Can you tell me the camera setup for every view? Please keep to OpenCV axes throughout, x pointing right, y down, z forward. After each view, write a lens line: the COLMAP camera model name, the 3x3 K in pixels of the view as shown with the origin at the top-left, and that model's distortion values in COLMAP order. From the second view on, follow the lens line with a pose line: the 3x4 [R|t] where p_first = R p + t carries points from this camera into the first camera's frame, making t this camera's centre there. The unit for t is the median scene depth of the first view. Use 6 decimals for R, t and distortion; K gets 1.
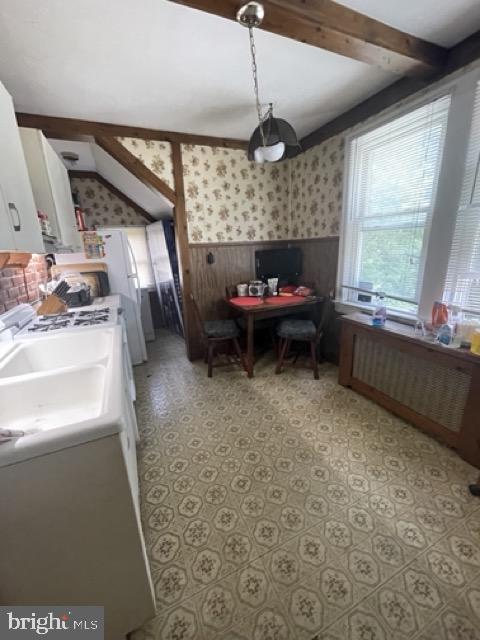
lens RADIAL K [[257.6, 0, 244.6], [0, 257.6, 319.4], [0, 0, 1]] dist [-0.008263, 0.000815]
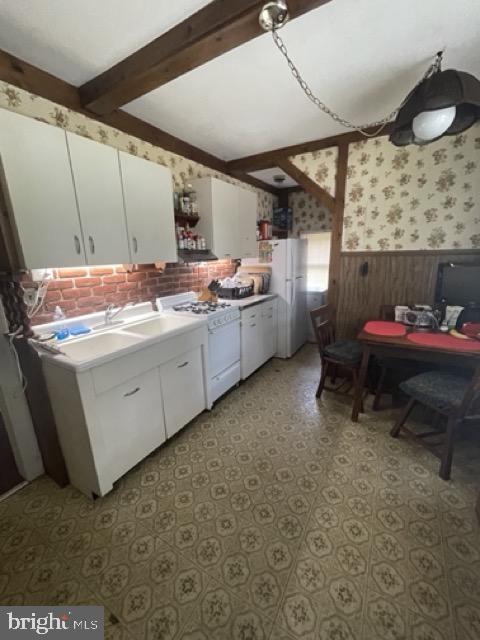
lens RADIAL K [[257.6, 0, 241.7], [0, 257.6, 319.6], [0, 0, 1]] dist [-0.008263, 0.000815]
pose [[0.572574, 0.230954, -0.786651, 0.388890], [-0.220061, 0.967586, 0.123901, -0.104075], [0.789768, 0.102169, 0.604838, 0.201304]]
